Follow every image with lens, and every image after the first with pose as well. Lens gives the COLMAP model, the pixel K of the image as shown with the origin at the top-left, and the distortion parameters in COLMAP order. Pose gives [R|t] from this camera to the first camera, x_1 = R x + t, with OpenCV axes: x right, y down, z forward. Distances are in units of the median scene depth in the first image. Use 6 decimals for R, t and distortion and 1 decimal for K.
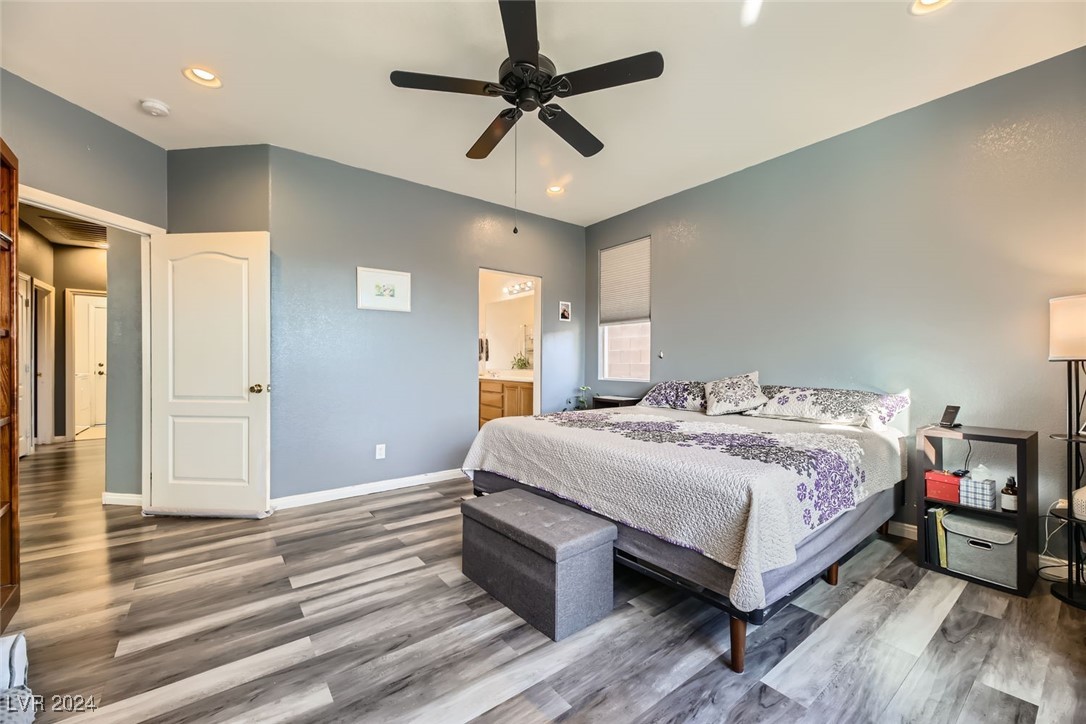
lens RADIAL K [[433.7, 0, 543.0], [0, 433.7, 362.0], [0, 0, 1]] dist [0.001450, -0.000146]
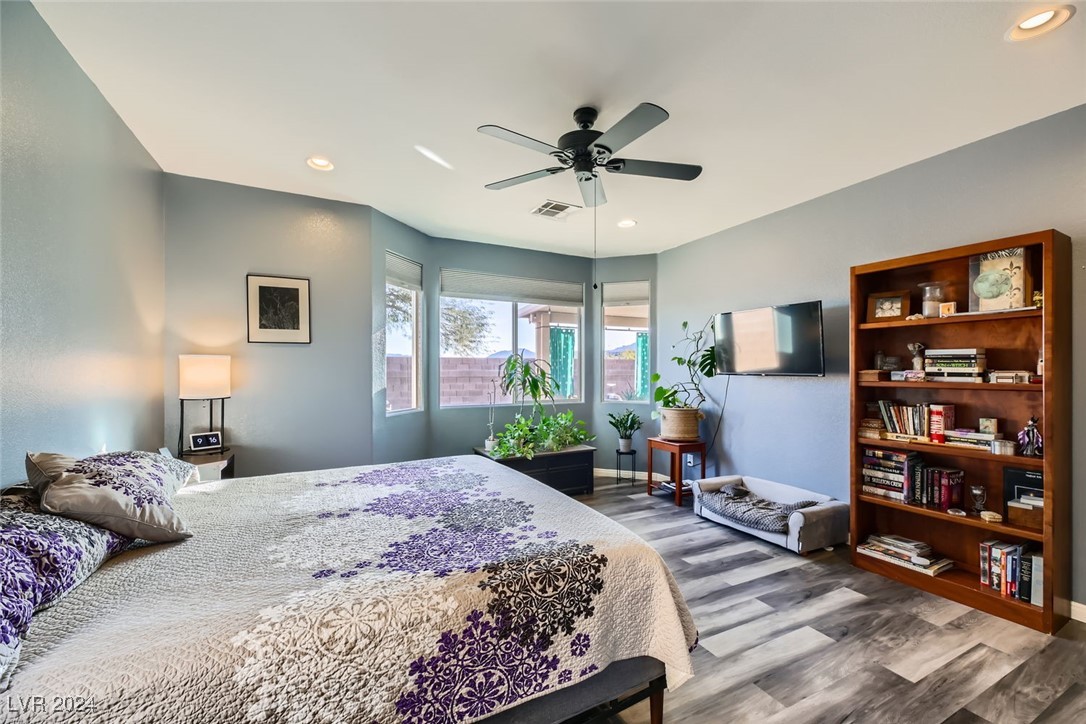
lens RADIAL K [[432.2, 0, 541.9], [0, 432.2, 372.4], [0, 0, 1]] dist [0.002464, 0.000087]
pose [[-0.981297, -0.002228, 0.192489, -0.105152], [-0.001474, 0.999991, 0.004060, -0.069969], [-0.192496, 0.003701, -0.981291, 1.559677]]
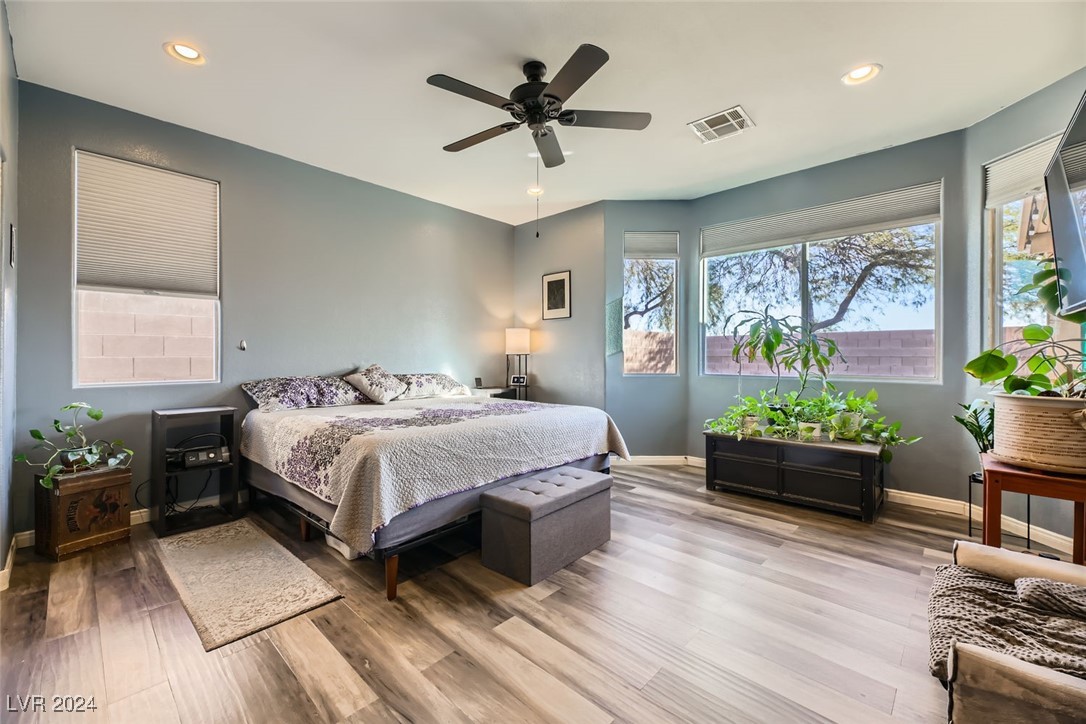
lens RADIAL K [[436.7, 0, 544.9], [0, 436.7, 355.9], [0, 0, 1]] dist [0.001279, -0.000173]
pose [[-0.163842, -0.006600, 0.986465, -0.857529], [-0.003656, 0.999975, 0.006084, -0.007832], [-0.986480, -0.002610, -0.163862, 0.873885]]
